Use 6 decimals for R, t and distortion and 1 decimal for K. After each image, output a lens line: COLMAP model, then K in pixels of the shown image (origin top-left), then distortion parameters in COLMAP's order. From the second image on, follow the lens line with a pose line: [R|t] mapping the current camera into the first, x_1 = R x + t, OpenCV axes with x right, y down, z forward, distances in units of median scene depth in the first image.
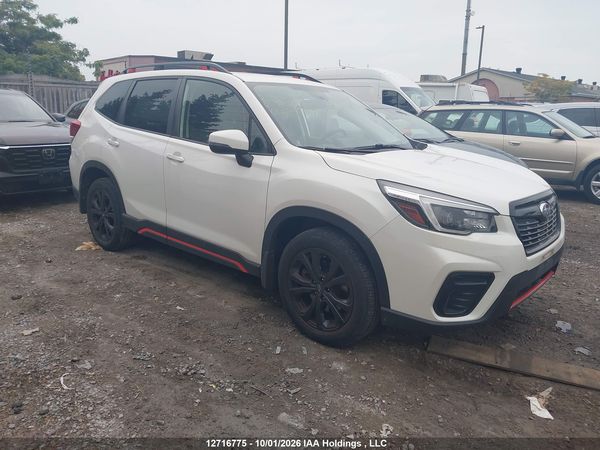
lens RADIAL K [[469.1, 0, 300.0], [0, 469.1, 225.3], [0, 0, 1]] dist [0.021434, -0.021545]
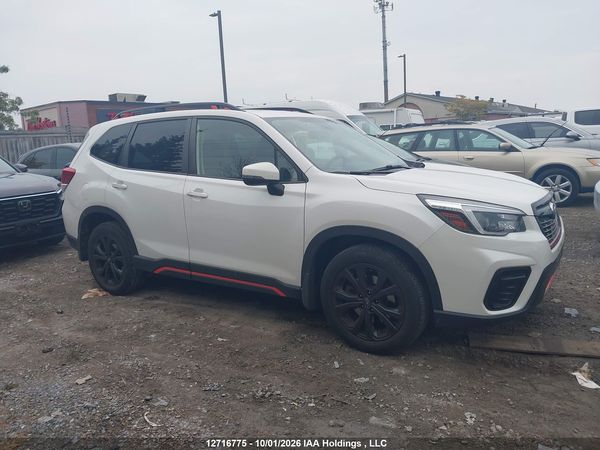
lens RADIAL K [[469.1, 0, 302.8], [0, 469.1, 225.9], [0, 0, 1]] dist [0.021434, -0.021545]
pose [[0.986992, -0.095170, 0.129576, -0.202023], [0.103272, 0.993001, -0.057301, 0.009352], [-0.123216, 0.069937, 0.989912, -0.047441]]
